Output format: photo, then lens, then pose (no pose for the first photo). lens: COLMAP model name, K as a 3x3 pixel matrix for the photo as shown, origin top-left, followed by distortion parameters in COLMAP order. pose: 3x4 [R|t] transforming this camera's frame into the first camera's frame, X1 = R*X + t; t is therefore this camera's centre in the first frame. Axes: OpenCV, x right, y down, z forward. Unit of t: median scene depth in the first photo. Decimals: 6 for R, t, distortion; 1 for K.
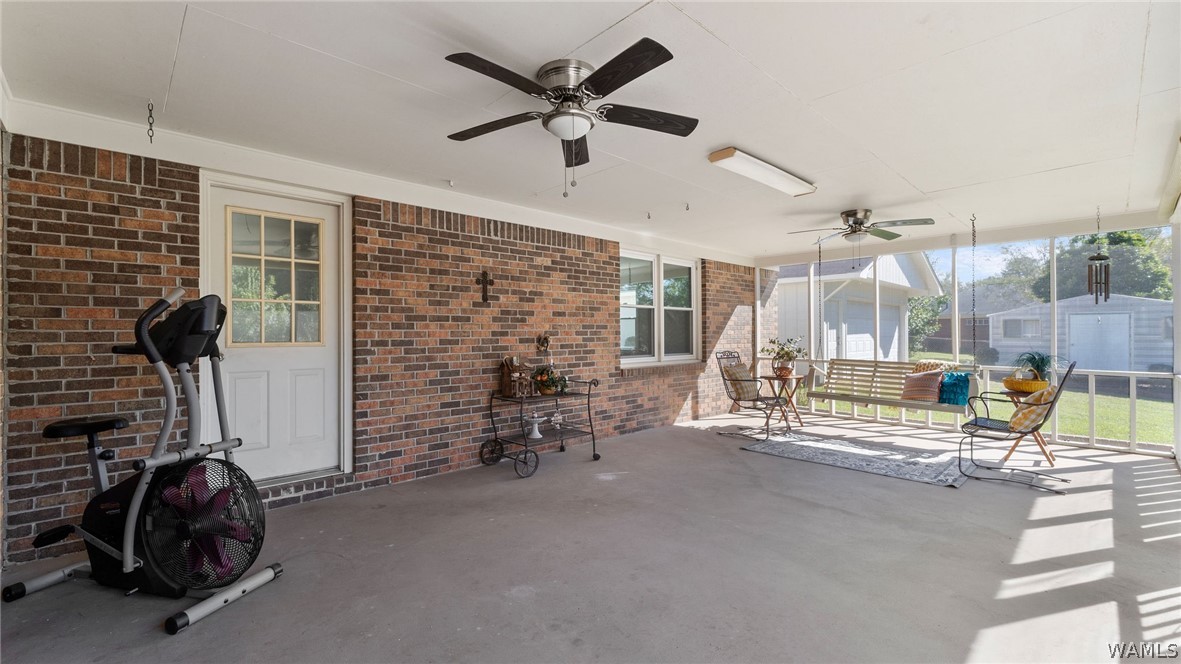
lens RADIAL K [[499.0, 0, 590.5], [0, 499.0, 332.0], [0, 0, 1]] dist [0.004934, -0.000086]
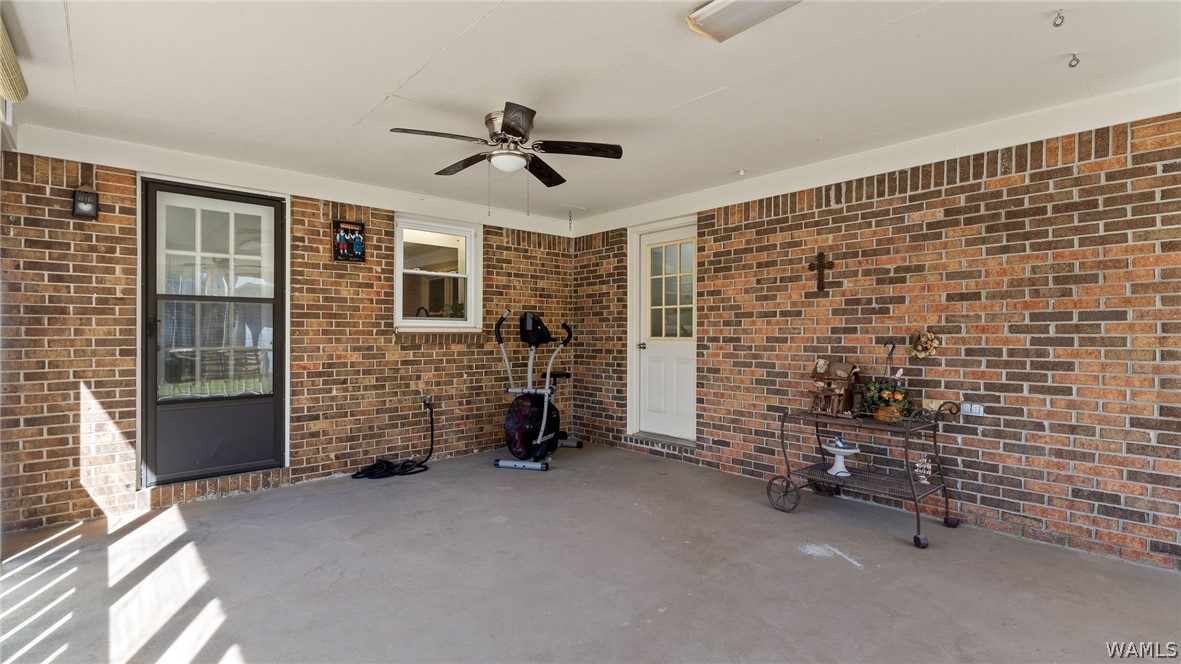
lens RADIAL K [[555.0, 0, 590.5], [0, 555.0, 332.0], [0, 0, 1]] dist [-0.001197, 0.000085]
pose [[-0.044807, 0.005622, -0.998980, 0.740682], [0.009358, 0.999943, 0.005208, -0.002432], [0.998952, -0.009115, -0.044857, 0.709919]]
